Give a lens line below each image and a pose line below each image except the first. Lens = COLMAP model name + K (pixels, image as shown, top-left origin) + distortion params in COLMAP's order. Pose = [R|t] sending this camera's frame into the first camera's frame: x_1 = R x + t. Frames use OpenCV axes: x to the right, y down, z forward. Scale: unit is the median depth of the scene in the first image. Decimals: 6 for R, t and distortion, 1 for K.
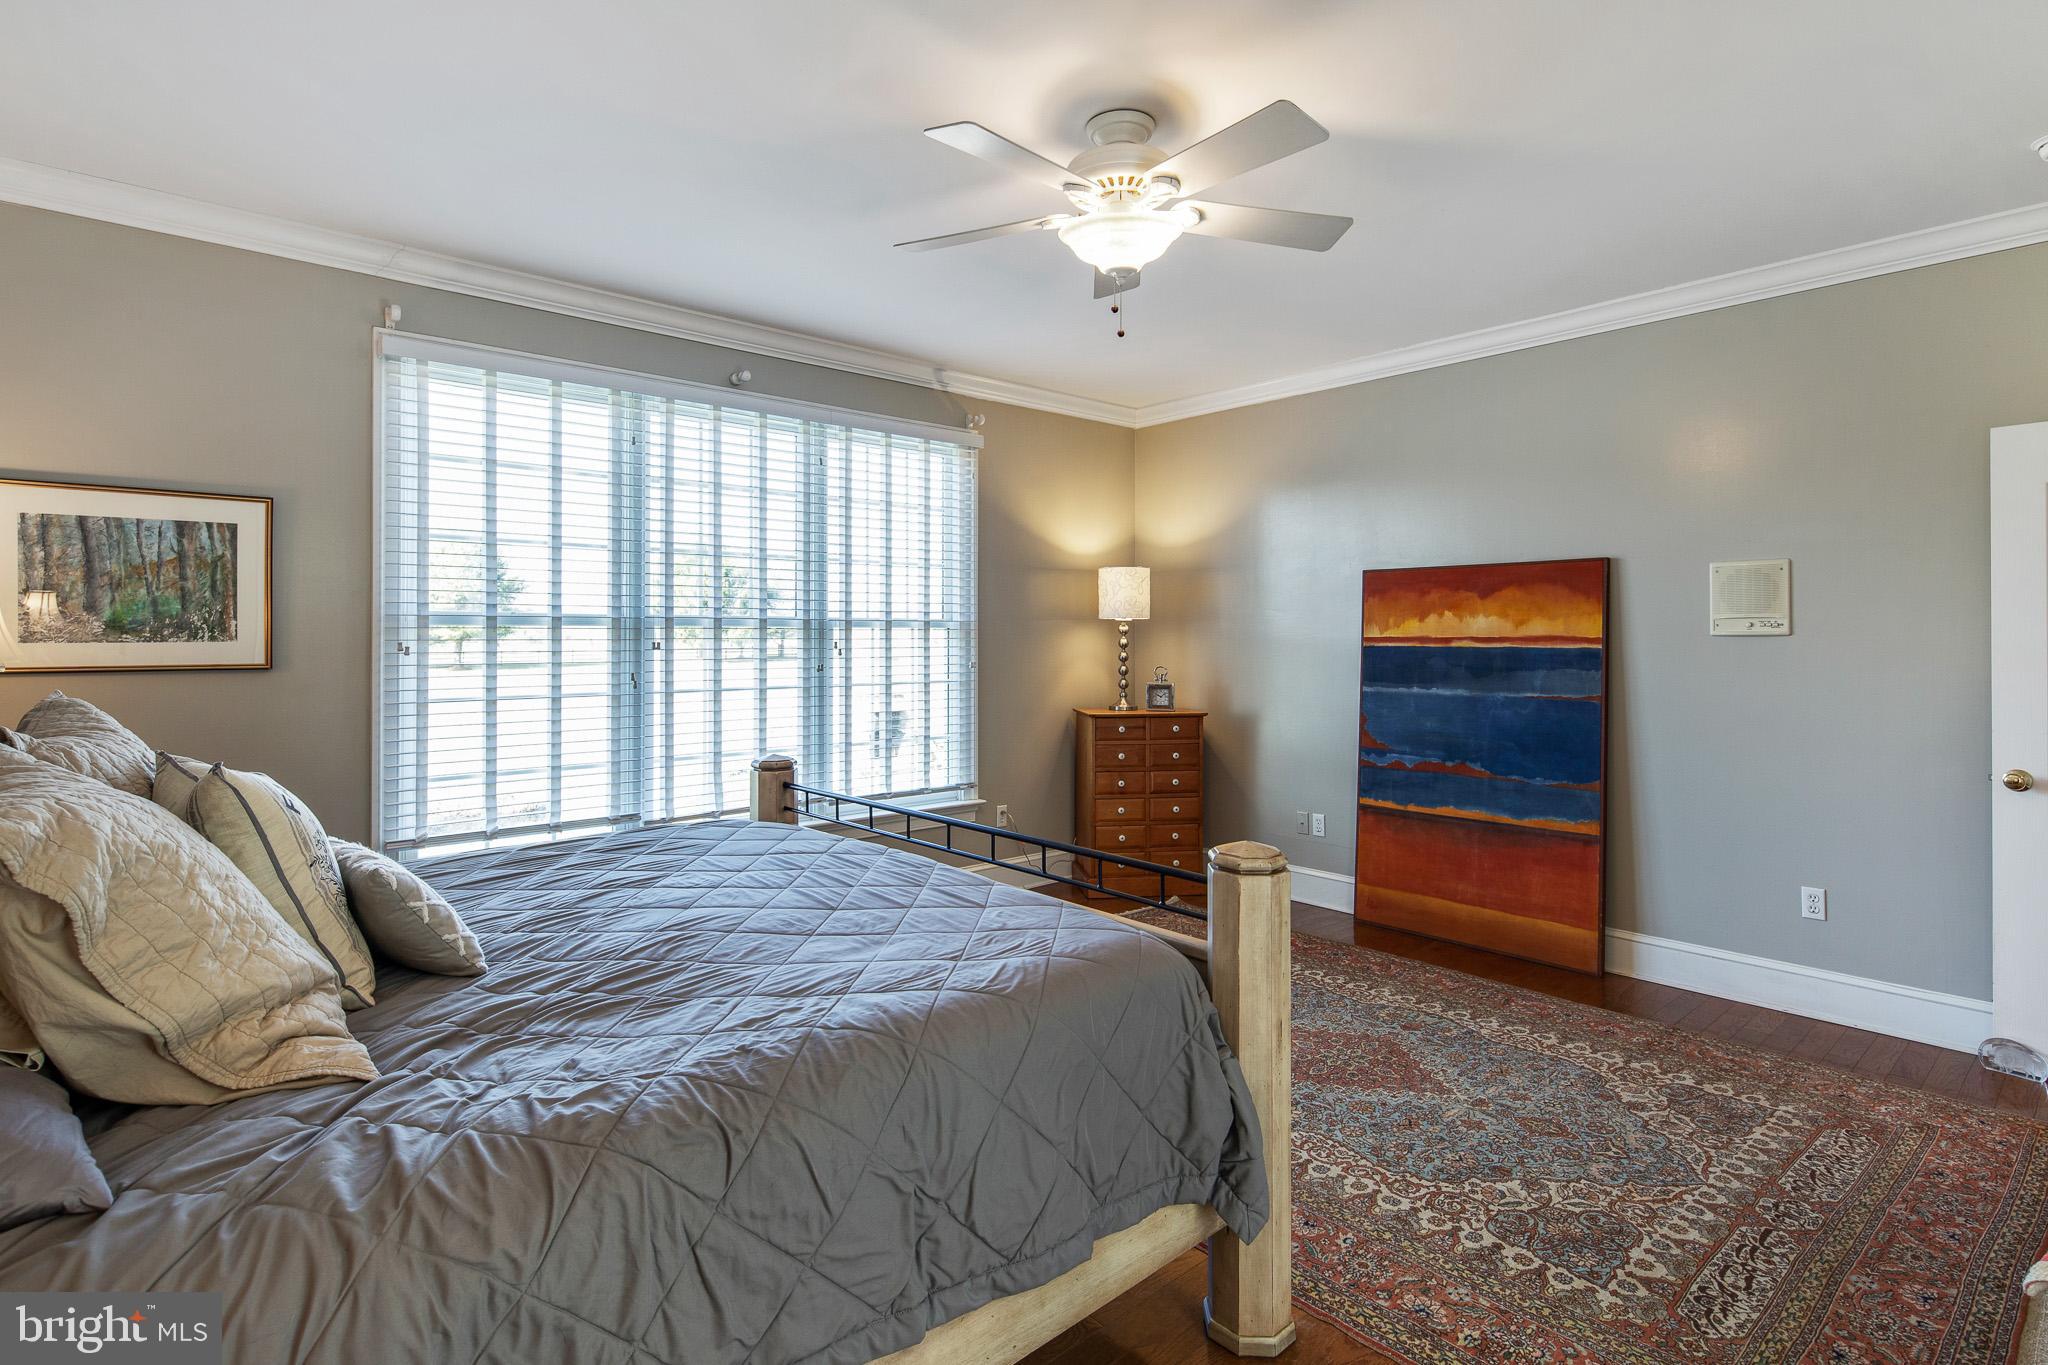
lens RADIAL K [[1025.1, 0, 1027.5], [0, 1025.1, 632.9], [0, 0, 1]] dist [0.002437, 0.000088]
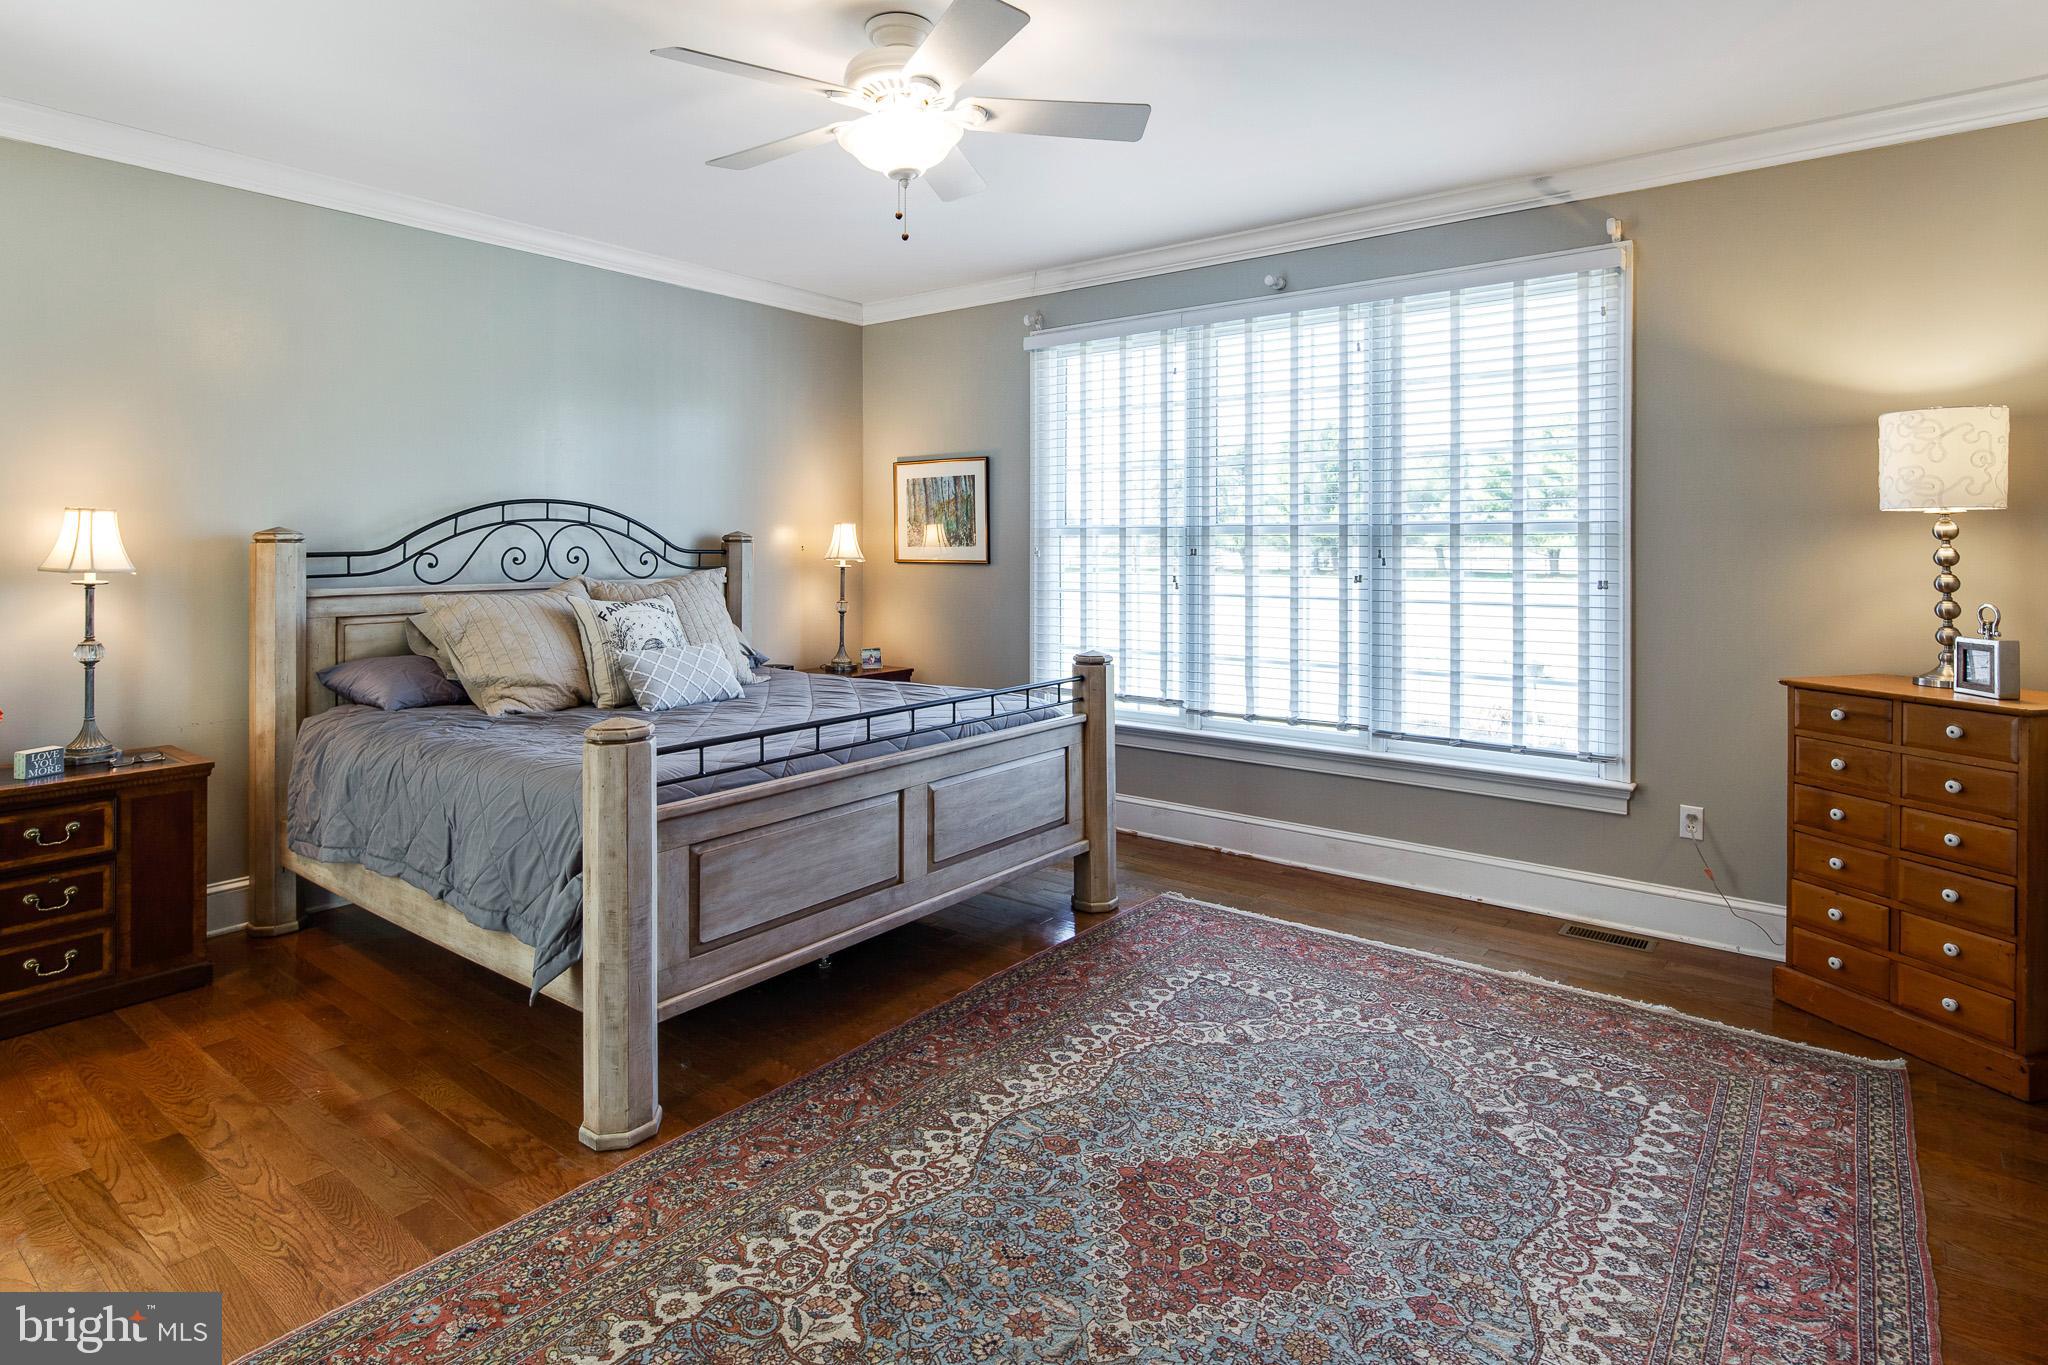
lens RADIAL K [[1078.6, 0, 1020.6], [0, 1078.6, 554.8], [0, 0, 1]] dist [0.001336, 0.000278]
pose [[0.176787, 0.011930, -0.984177, 0.859891], [0.004792, 0.999904, 0.012982, 0.000027], [0.984237, -0.007011, 0.176713, 0.703768]]
